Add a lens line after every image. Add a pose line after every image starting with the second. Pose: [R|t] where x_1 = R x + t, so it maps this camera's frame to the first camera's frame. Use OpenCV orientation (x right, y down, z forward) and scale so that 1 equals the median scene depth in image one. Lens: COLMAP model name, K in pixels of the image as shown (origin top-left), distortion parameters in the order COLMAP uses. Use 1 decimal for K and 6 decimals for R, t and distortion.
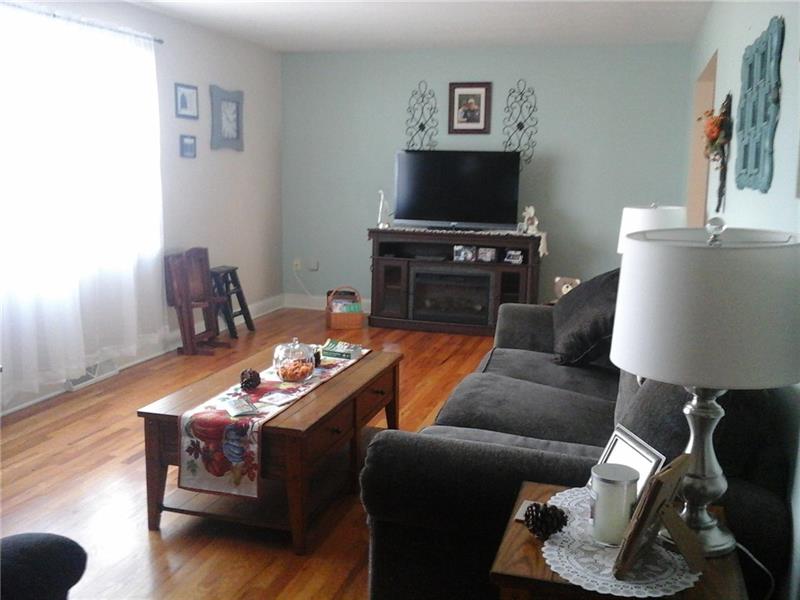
lens RADIAL K [[795.2, 0, 404.4], [0, 795.2, 297.6], [0, 0, 1]] dist [0.007085, 0.000000]
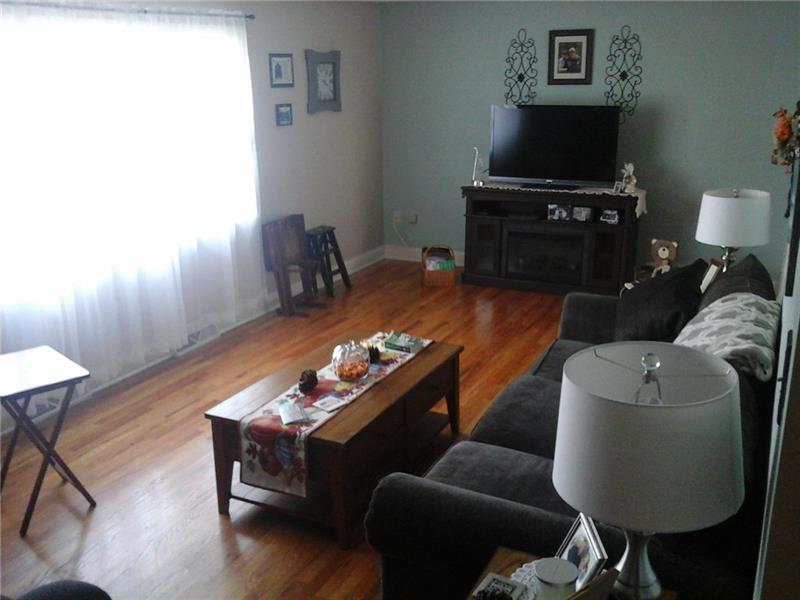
lens RADIAL K [[795.2, 0, 400.8], [0, 795.2, 299.2], [0, 0, 1]] dist [0.007085, 0.000000]
pose [[0.984752, 0.018538, -0.172974, 0.069363], [0.001728, 0.993214, 0.116285, -0.079994], [0.173956, -0.114810, 0.978038, -0.015122]]
